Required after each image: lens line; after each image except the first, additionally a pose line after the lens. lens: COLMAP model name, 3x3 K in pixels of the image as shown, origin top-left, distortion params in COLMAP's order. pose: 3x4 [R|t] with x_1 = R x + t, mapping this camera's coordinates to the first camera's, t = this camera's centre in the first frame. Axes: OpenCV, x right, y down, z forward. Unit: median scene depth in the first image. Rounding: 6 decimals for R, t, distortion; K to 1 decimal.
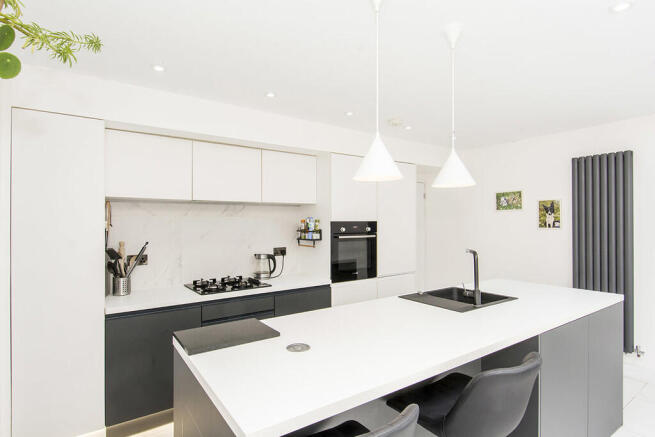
lens RADIAL K [[349.9, 0, 327.6], [0, 349.9, 220.2], [0, 0, 1]] dist [0.002282, -0.008418]
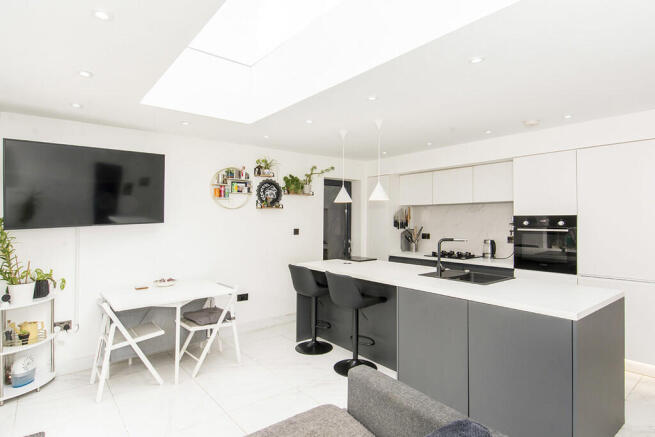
lens RADIAL K [[349.9, 0, 320.9], [0, 349.9, 218.5], [0, 0, 1]] dist [0.002282, -0.008418]
pose [[-0.019709, 0.008515, -0.999769, 1.189508], [0.023003, 0.999703, 0.008061, -0.012001], [0.999541, -0.022839, -0.019899, 0.375056]]
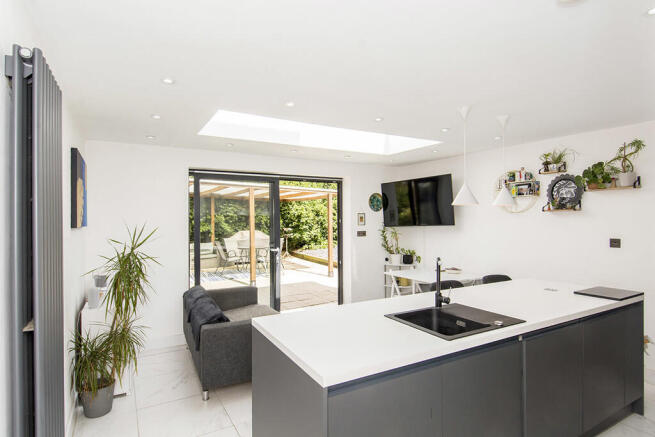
lens RADIAL K [[349.9, 0, 326.4], [0, 349.9, 221.4], [0, 0, 1]] dist [0.002282, -0.008418]
pose [[-0.988598, 0.015960, 0.149732, 0.388583], [0.015251, 0.999866, -0.005882, -0.015827], [-0.149806, -0.003531, -0.988709, 1.377720]]
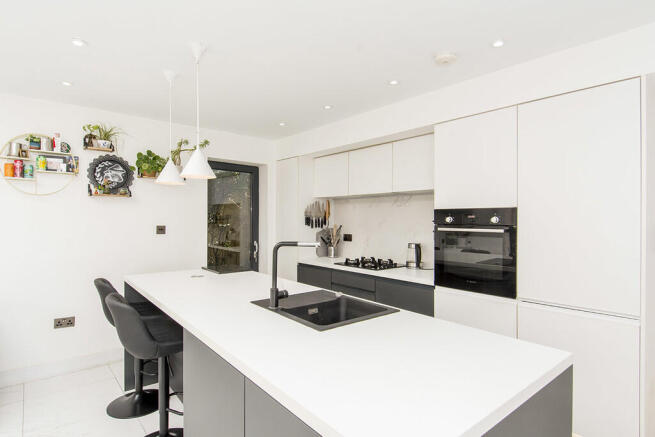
lens RADIAL K [[349.9, 0, 326.8], [0, 349.9, 220.8], [0, 0, 1]] dist [0.002282, -0.008418]
pose [[0.030588, 0.012048, -0.999459, 0.804393], [0.009744, 0.999876, 0.012351, 0.017328], [0.999485, -0.010117, 0.030467, 0.723308]]
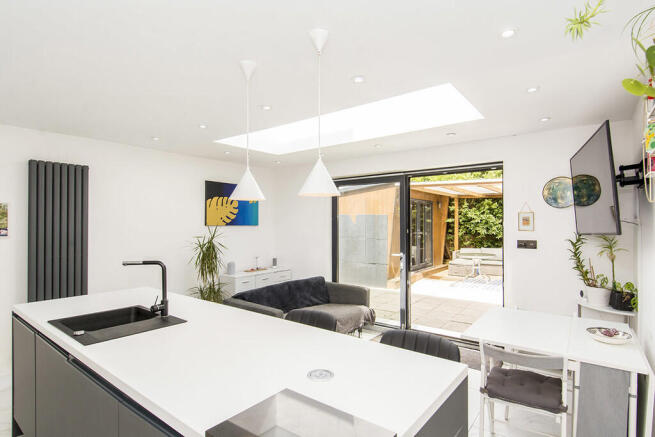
lens RADIAL K [[349.9, 0, 328.6], [0, 349.9, 224.8], [0, 0, 1]] dist [0.002282, -0.008418]
pose [[-0.259673, 0.015562, 0.965571, -0.409655], [-0.009650, 0.999778, -0.018709, 0.001924], [-0.965648, -0.014176, -0.259466, 0.526510]]
